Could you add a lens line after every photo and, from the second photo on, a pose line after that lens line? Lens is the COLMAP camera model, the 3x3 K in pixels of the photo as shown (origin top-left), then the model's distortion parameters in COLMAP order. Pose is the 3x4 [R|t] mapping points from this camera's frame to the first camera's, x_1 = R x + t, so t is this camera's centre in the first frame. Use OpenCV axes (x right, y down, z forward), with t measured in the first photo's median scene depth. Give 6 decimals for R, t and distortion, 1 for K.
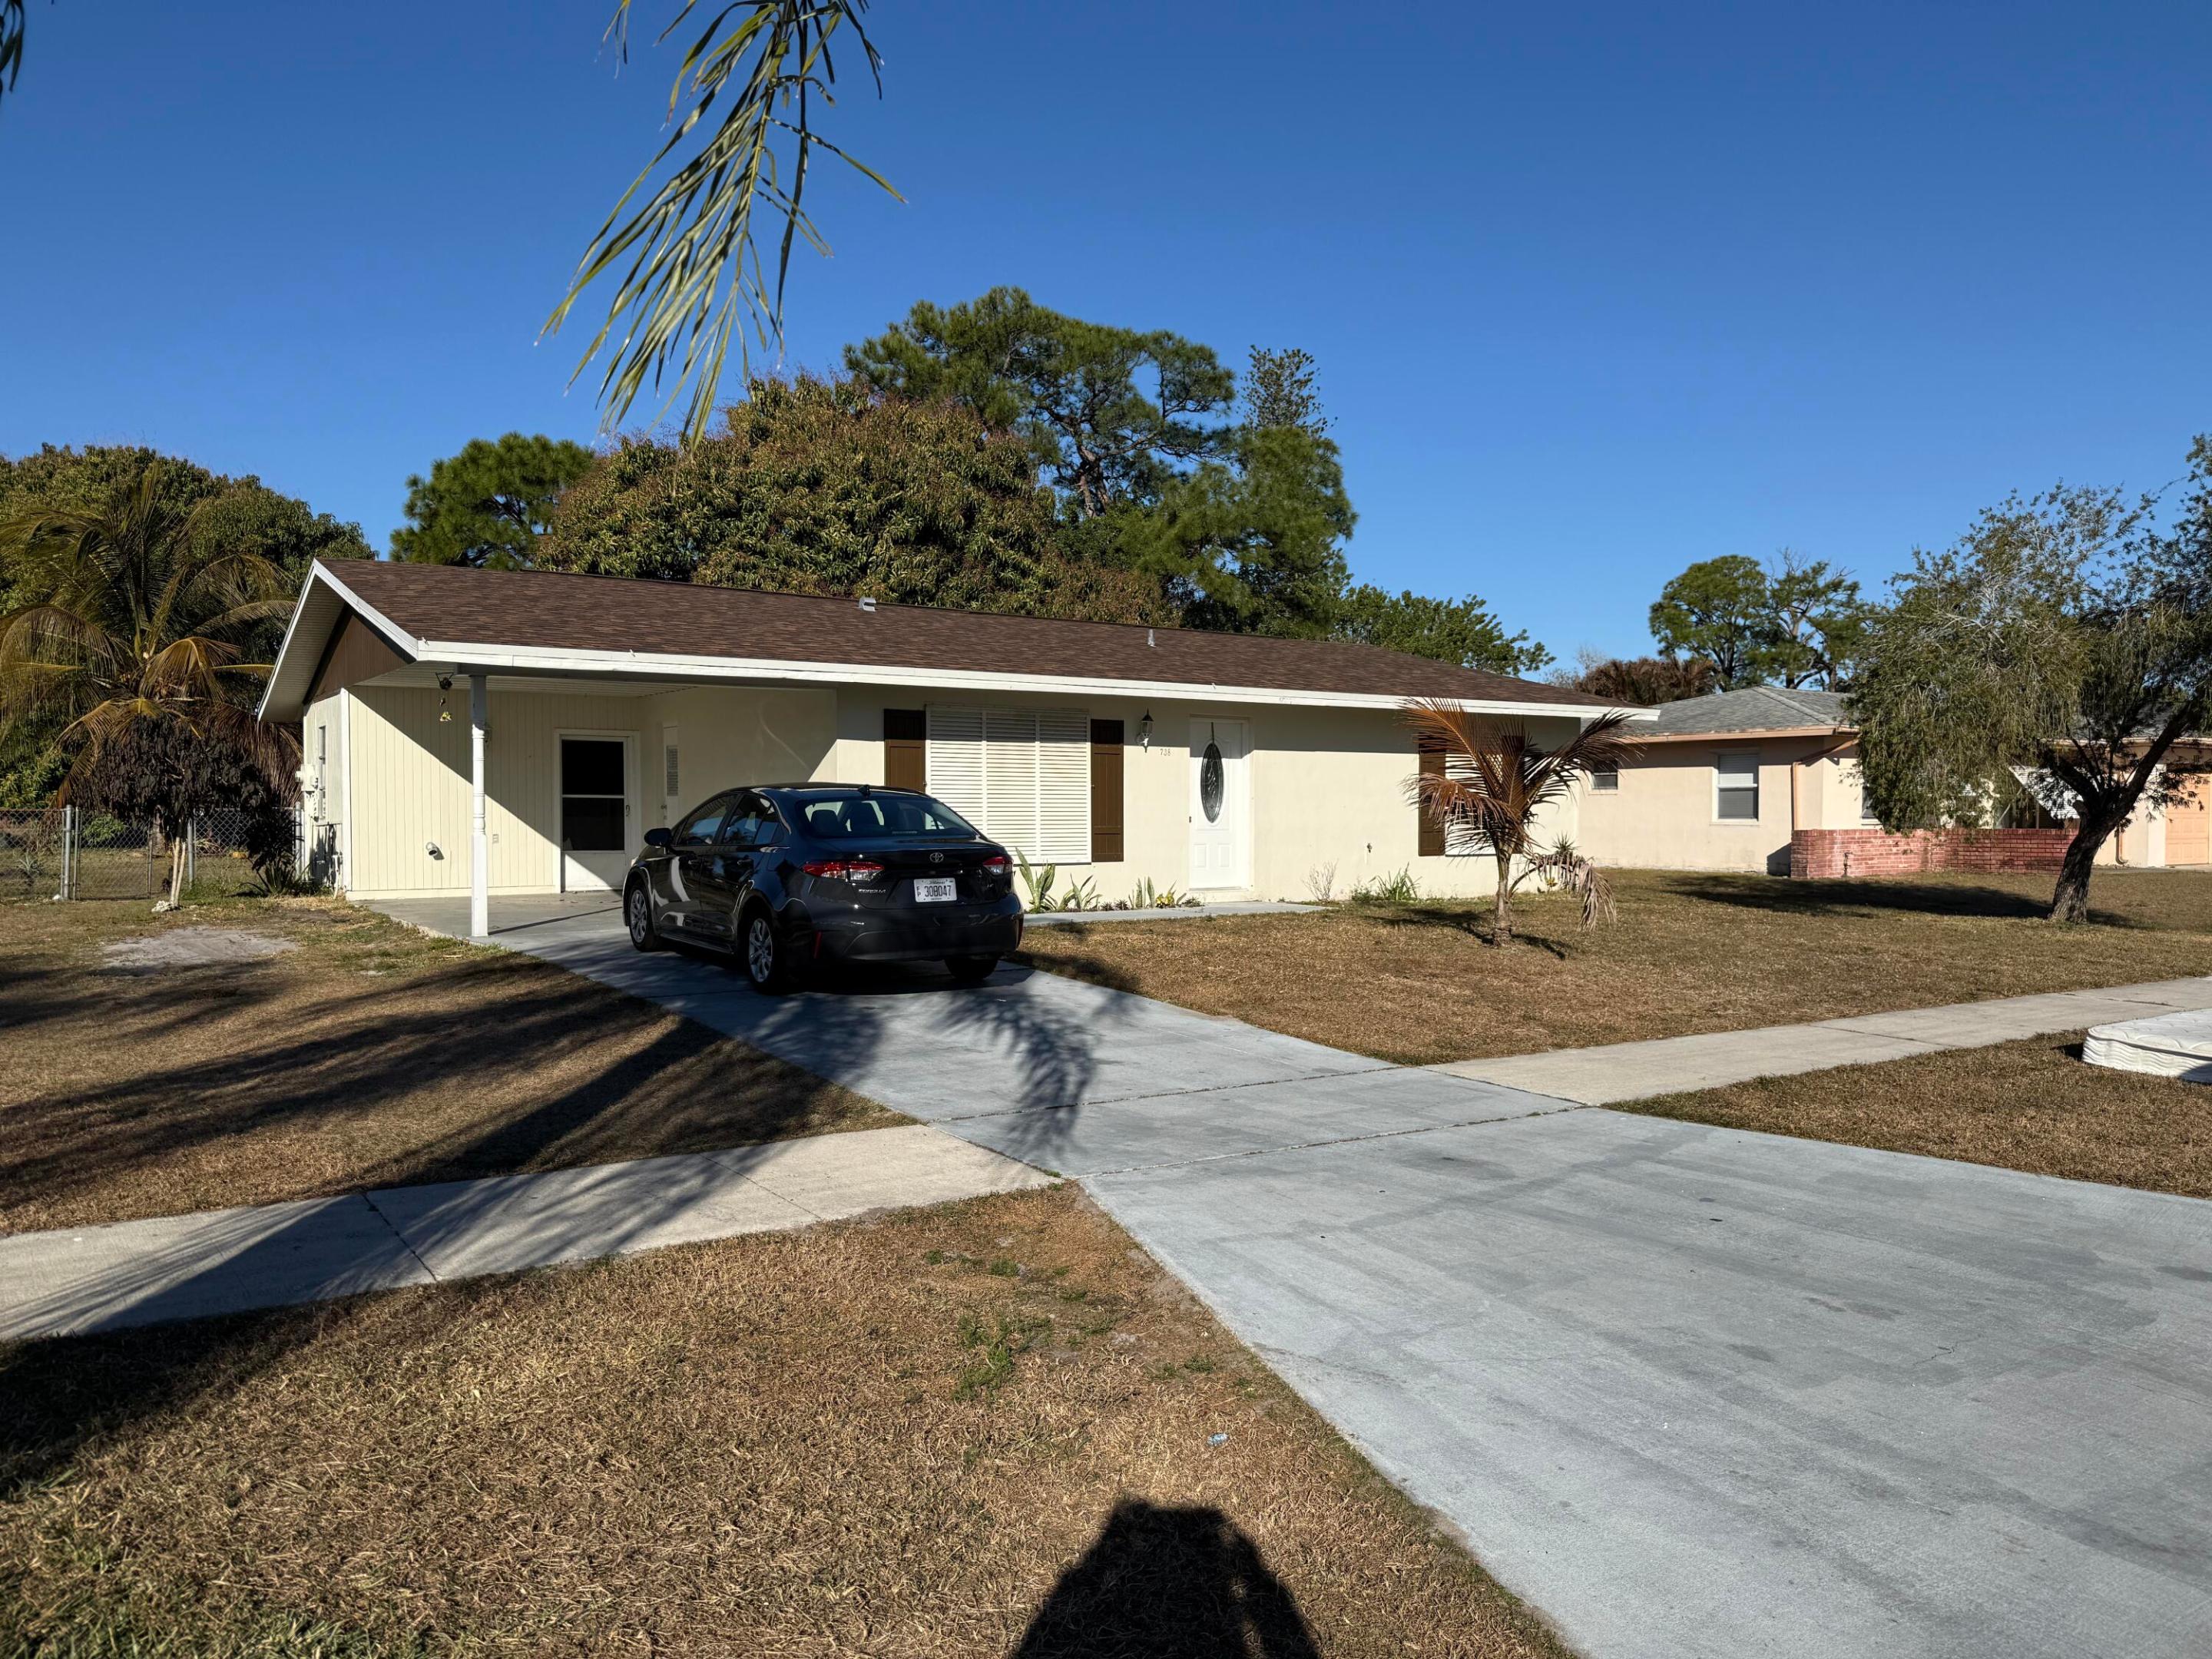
lens RADIAL K [[1571.3, 0, 1107.9], [0, 1571.3, 843.0], [0, 0, 1]] dist [0.001255, -0.023701]
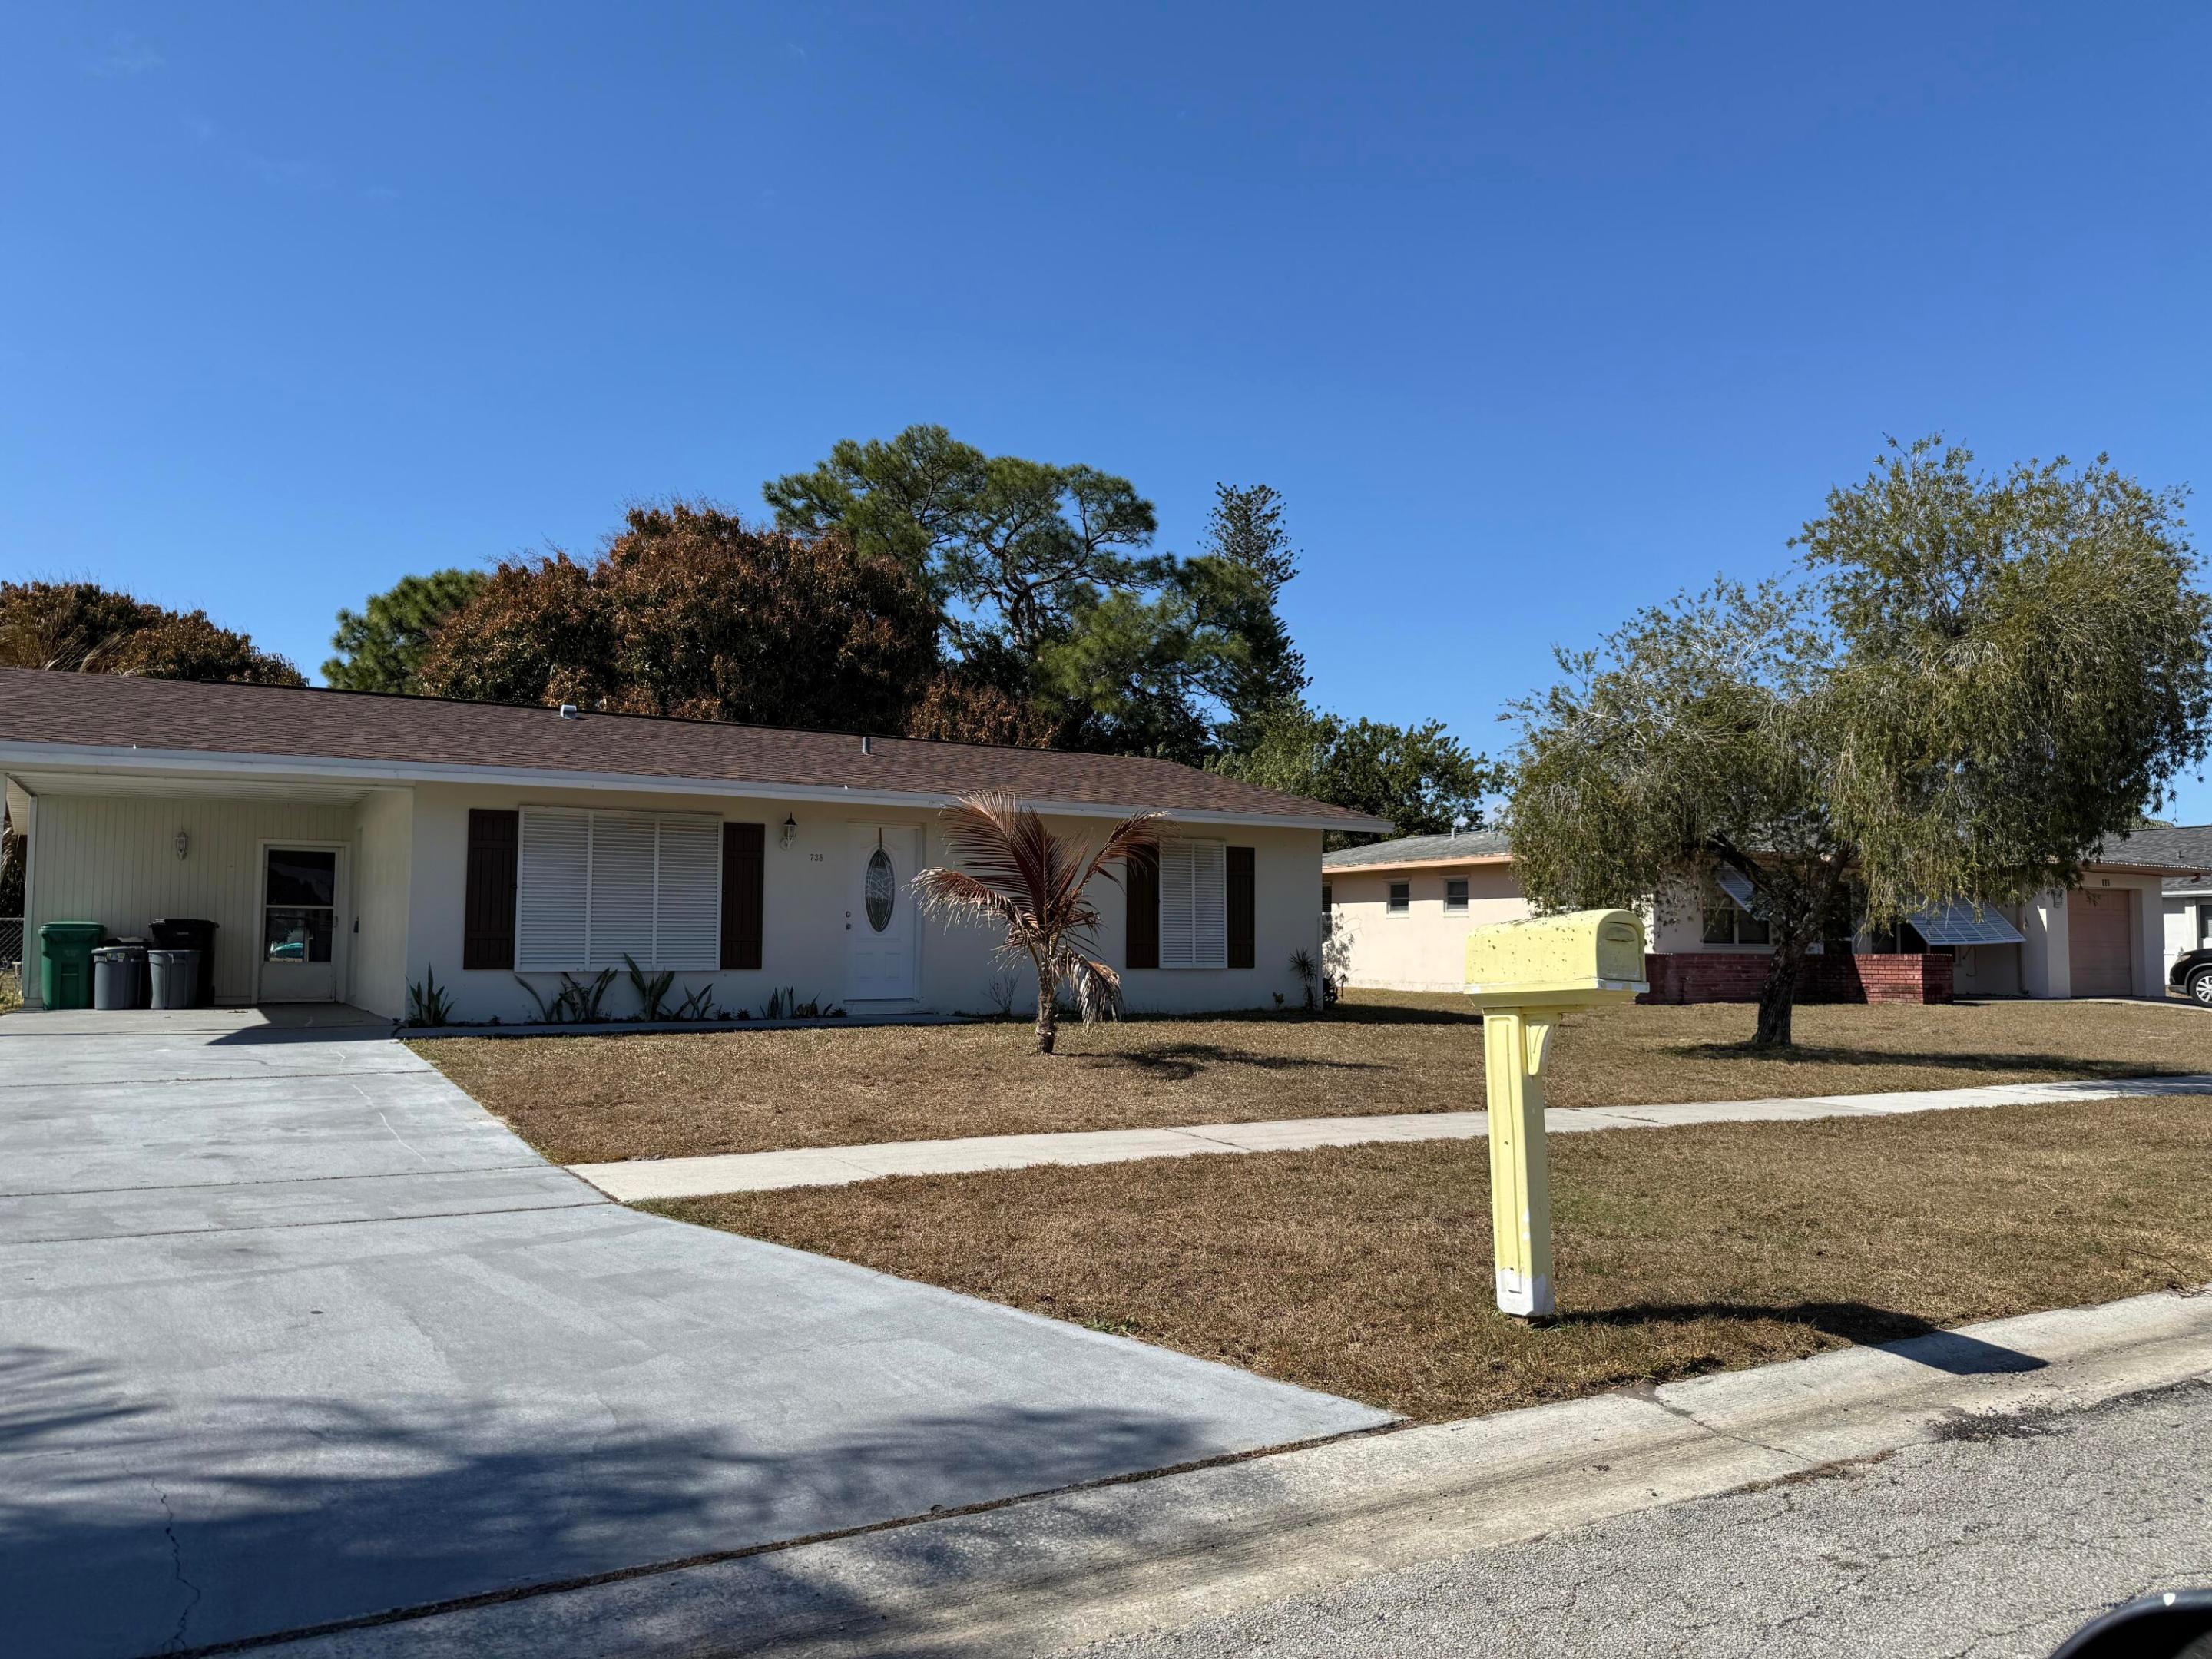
lens RADIAL K [[1571.3, 0, 1119.2], [0, 1571.3, 827.8], [0, 0, 1]] dist [0.001255, -0.023701]
pose [[0.998097, -0.000330, -0.061661, 0.135475], [-0.005741, 0.995146, -0.098240, 0.008550], [0.061394, 0.098407, 0.993251, 0.016182]]
